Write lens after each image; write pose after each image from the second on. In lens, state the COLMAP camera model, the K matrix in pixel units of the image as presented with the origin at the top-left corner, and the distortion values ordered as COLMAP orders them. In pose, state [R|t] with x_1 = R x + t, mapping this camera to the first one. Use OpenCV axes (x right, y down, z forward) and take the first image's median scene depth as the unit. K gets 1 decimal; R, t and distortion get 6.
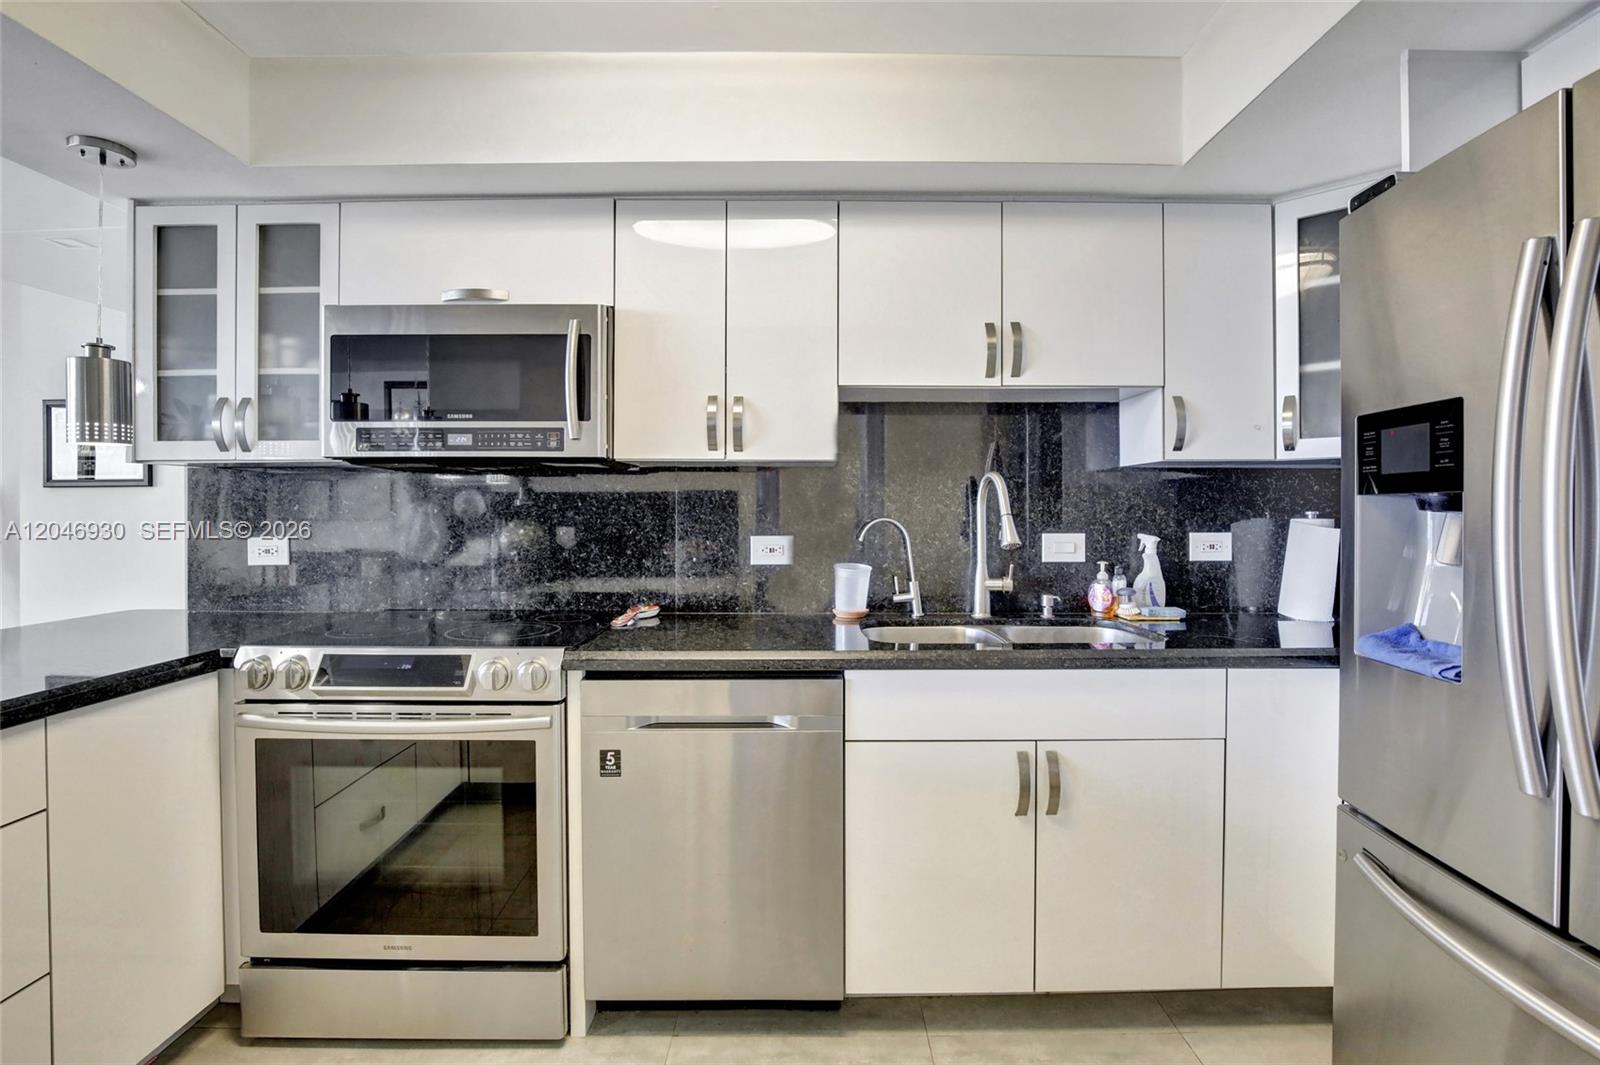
lens RADIAL K [[764.8, 0, 798.3], [0, 764.8, 522.3], [0, 0, 1]] dist [-0.028680, 0.000524]
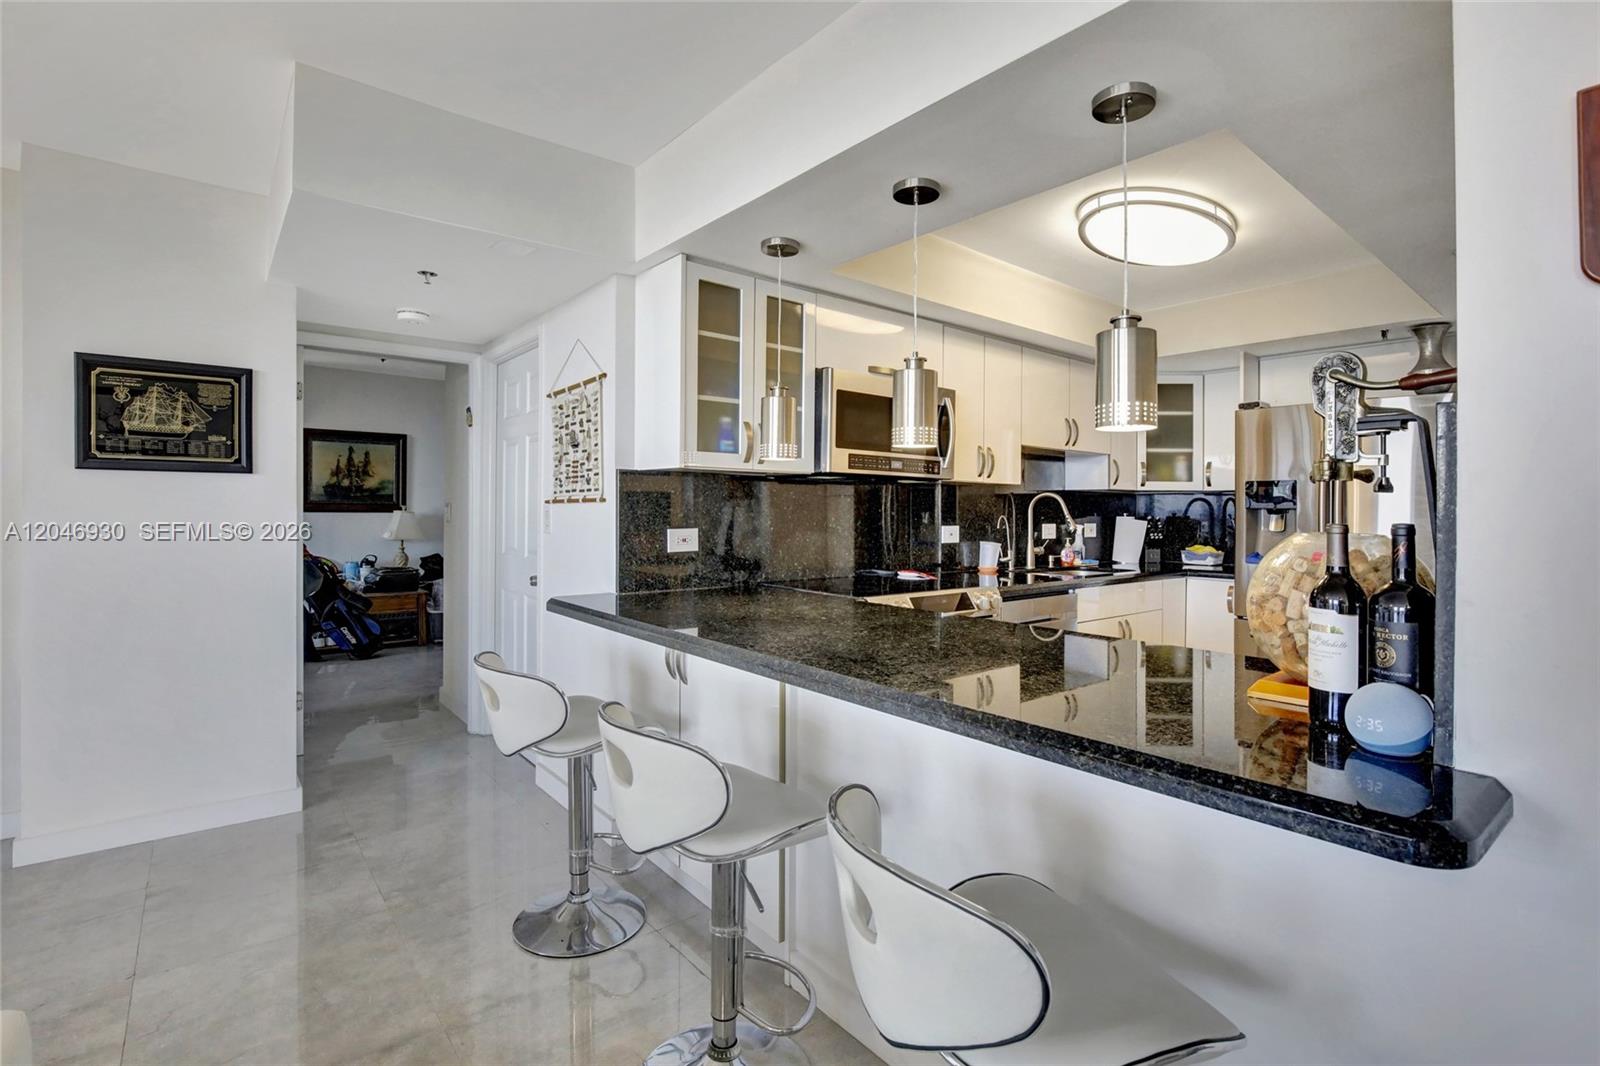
lens RADIAL K [[746.5, 0, 800.2], [0, 746.5, 514.0], [0, 0, 1]] dist [-0.024932, 0.000151]
pose [[0.772351, 0.004542, 0.635179, -1.525940], [0.000299, 0.999972, -0.007514, 0.004585], [-0.635195, 0.005993, 0.772328, -0.067590]]
